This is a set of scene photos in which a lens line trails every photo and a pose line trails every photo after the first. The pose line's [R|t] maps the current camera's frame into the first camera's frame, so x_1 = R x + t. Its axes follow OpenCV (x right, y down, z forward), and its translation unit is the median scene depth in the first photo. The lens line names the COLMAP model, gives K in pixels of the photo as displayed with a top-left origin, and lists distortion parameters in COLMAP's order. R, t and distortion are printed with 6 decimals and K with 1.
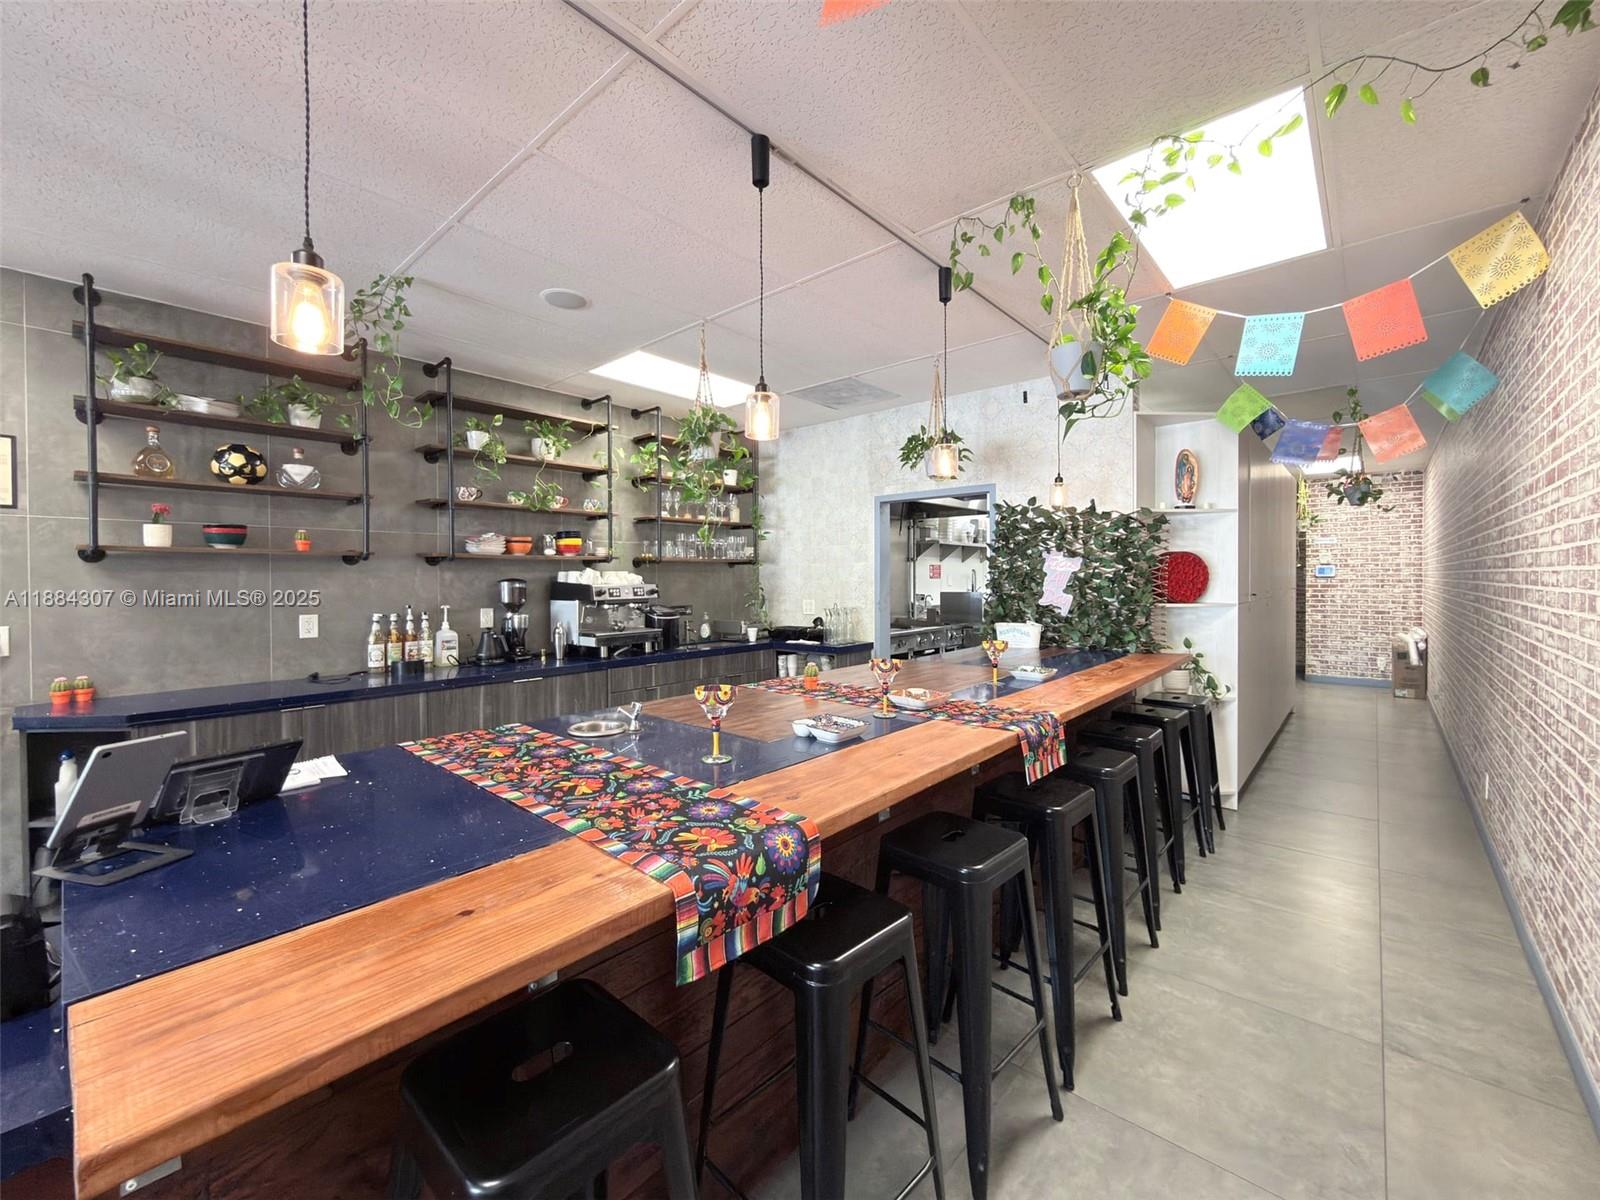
lens RADIAL K [[649.2, 0, 802.2], [0, 649.2, 585.3], [0, 0, 1]] dist [0.001243, 0.000120]
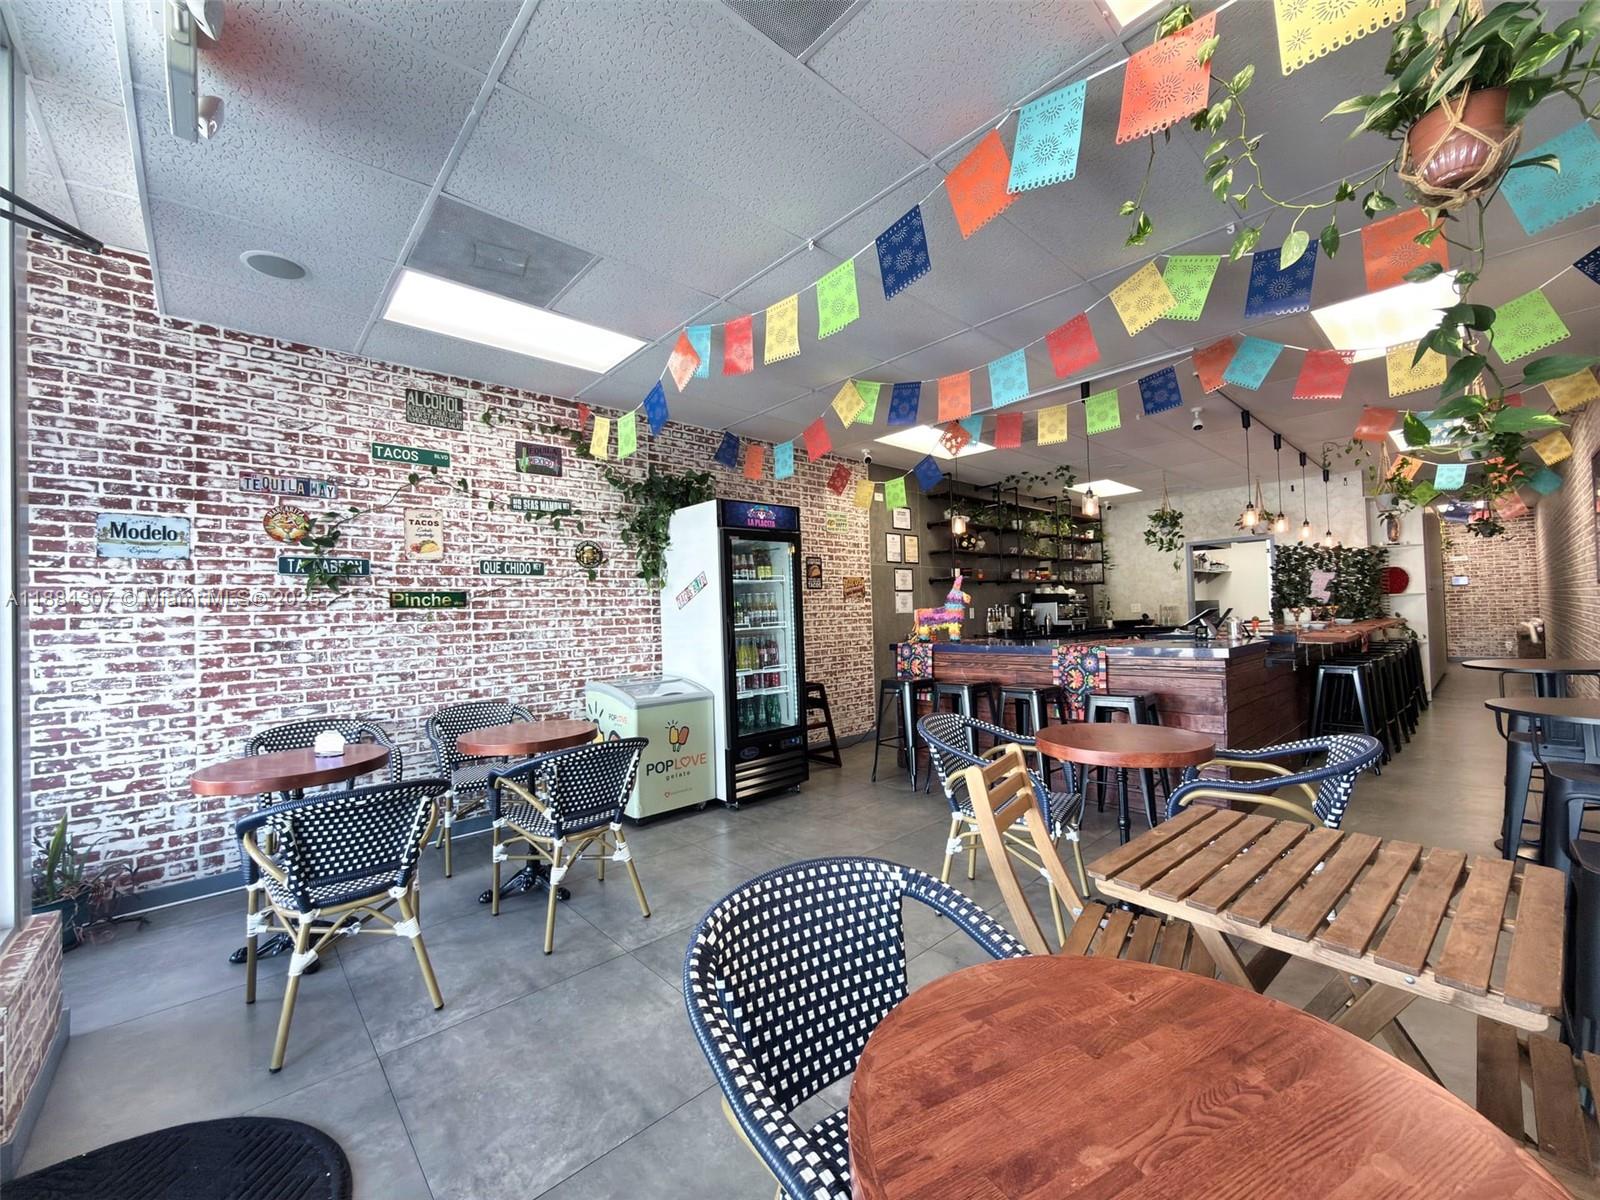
lens RADIAL K [[641.7, 0, 801.1], [0, 641.7, 600.6], [0, 0, 1]] dist [0.000117, 0.000157]
pose [[0.994551, -0.027421, -0.100583, -0.938002], [0.024176, 0.999152, -0.033341, 0.066165], [0.101411, 0.030728, 0.994370, -1.031536]]
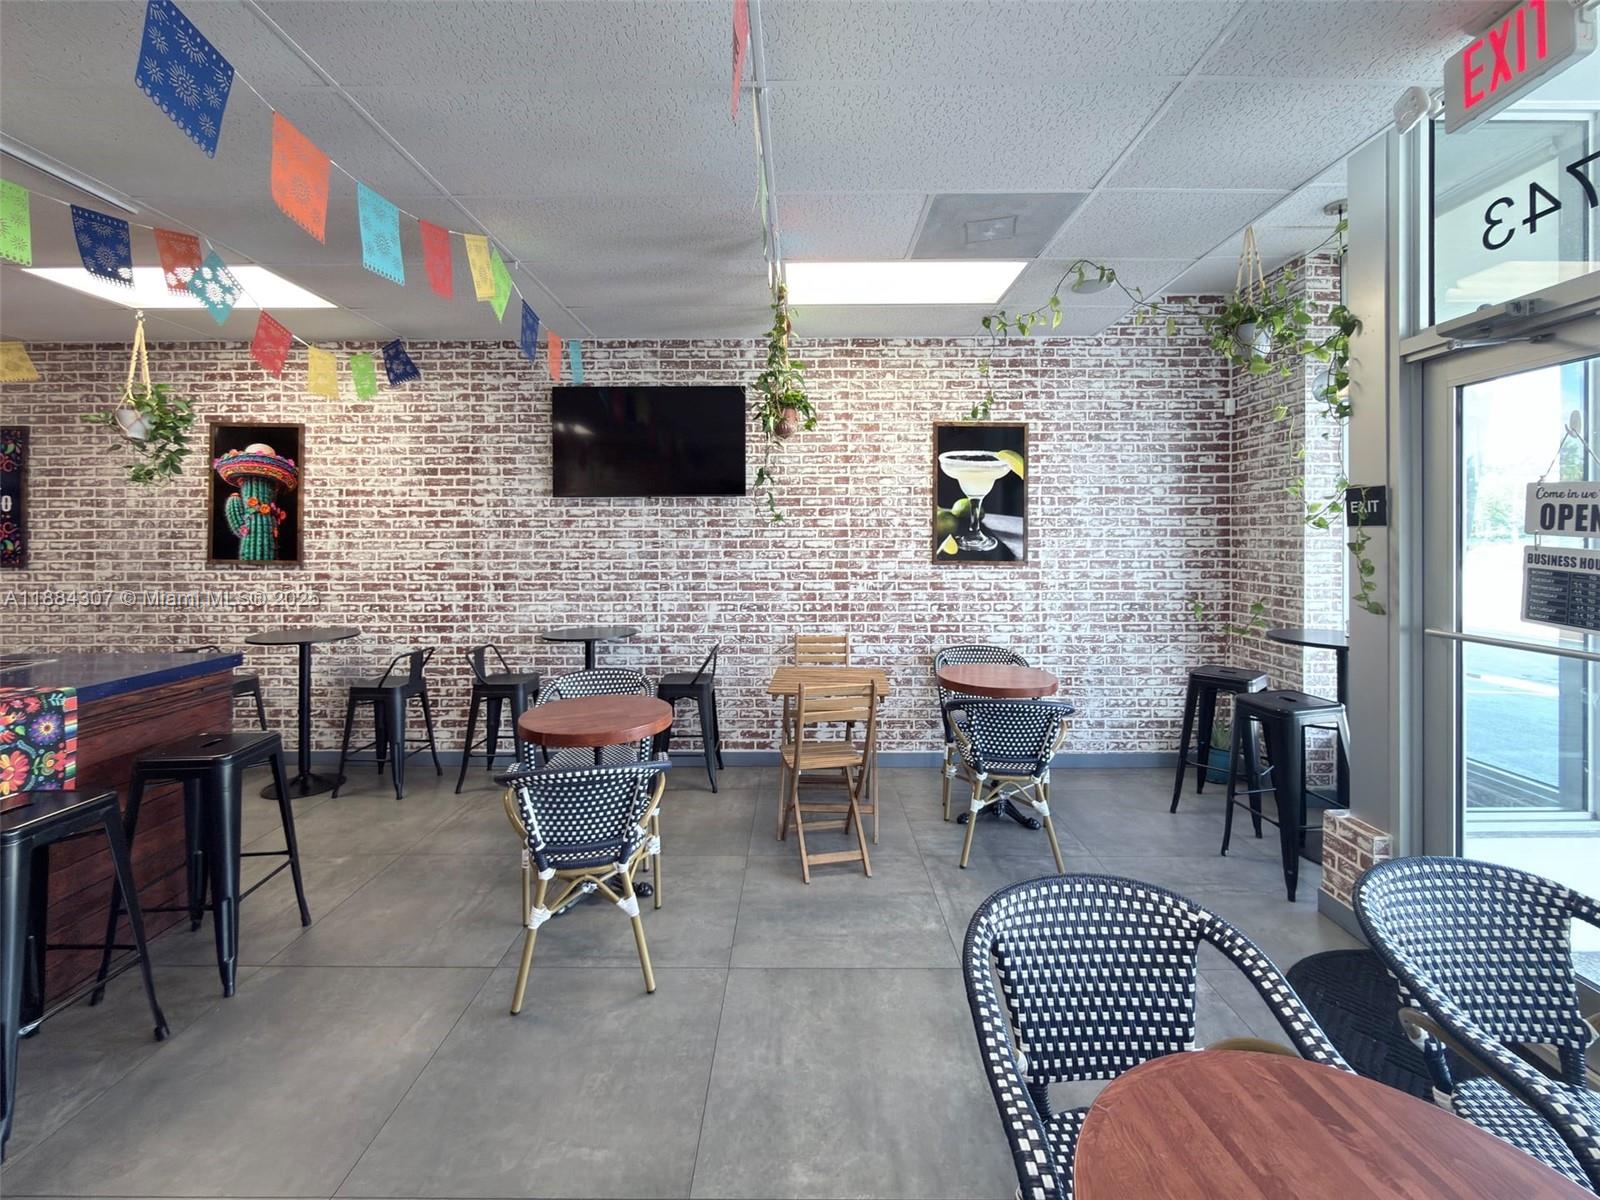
lens RADIAL K [[666.7, 0, 799.5], [0, 666.7, 536.9], [0, 0, 1]] dist [-0.000314, -0.000229]
pose [[-0.658856, 0.007560, 0.752231, -1.351780], [0.015577, 0.999872, 0.003594, 0.002498], [-0.752108, 0.014085, -0.658889, -0.111893]]
